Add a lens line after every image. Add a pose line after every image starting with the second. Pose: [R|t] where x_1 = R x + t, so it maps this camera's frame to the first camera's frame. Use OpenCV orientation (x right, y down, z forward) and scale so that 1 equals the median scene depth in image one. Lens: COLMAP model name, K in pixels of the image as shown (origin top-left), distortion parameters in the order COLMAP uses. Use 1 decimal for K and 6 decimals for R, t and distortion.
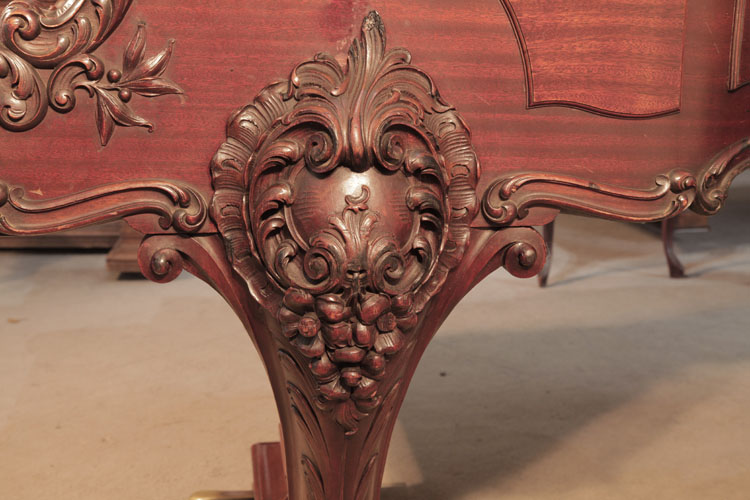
lens RADIAL K [[1305.2, 0, 372.5], [0, 1305.2, 249.6], [0, 0, 1]] dist [0.220461, 0.000000]
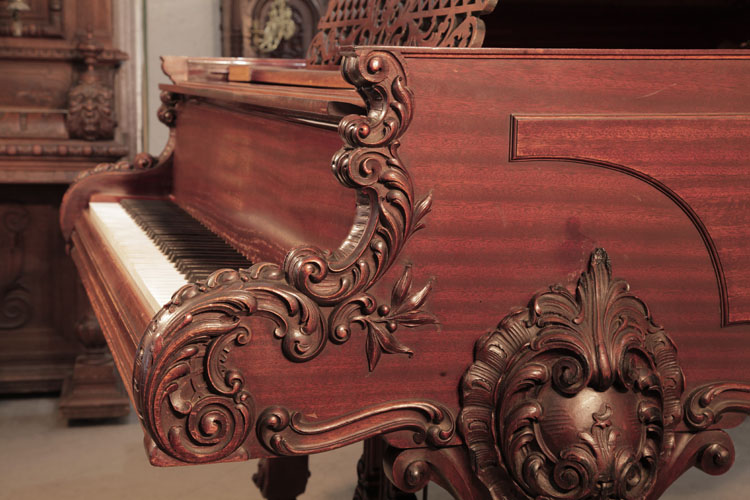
lens RADIAL K [[1305.2, 0, 374.9], [0, 1305.2, 253.9], [0, 0, 1]] dist [0.220461, 0.000000]
pose [[0.987082, -0.011577, 0.159795, -0.375674], [0.022667, 0.997444, -0.067759, -0.102880], [-0.158602, 0.070506, 0.984822, -0.097785]]
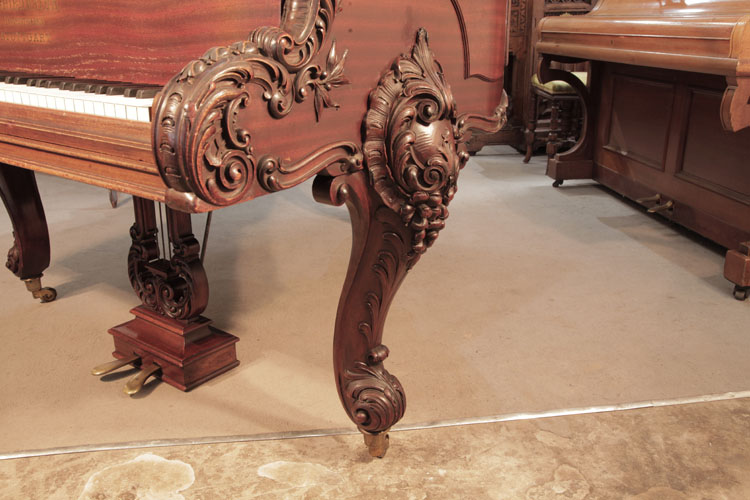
lens RADIAL K [[690.2, 0, 374.5], [0, 690.2, 257.3], [0, 0, 1]] dist [-0.000981, 0.000000]
pose [[0.701182, -0.241872, 0.670703, -0.730610], [0.156976, 0.969988, 0.185691, -0.065239], [-0.695487, -0.024919, 0.718106, 0.375942]]
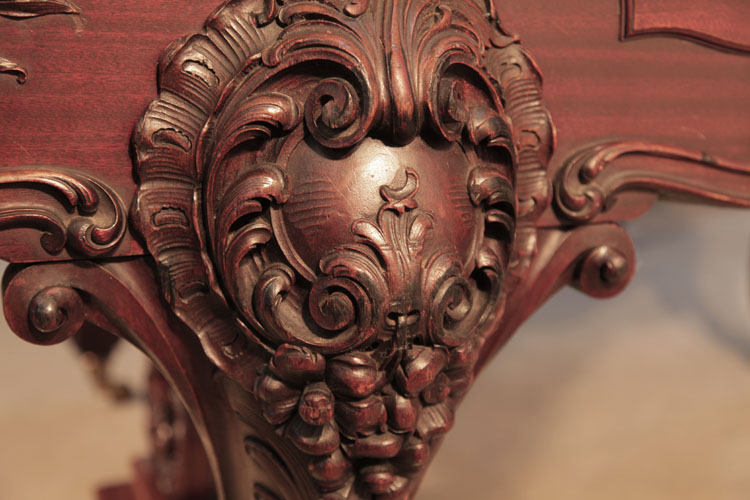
lens RADIAL K [[1129.0, 0, 370.6], [0, 1129.0, 251.6], [0, 0, 1]] dist [0.135711, 0.000000]
pose [[0.975570, -0.045029, 0.215024, -0.131865], [0.038433, 0.998656, 0.034764, -0.028952], [-0.216300, -0.025651, 0.975990, 0.489577]]
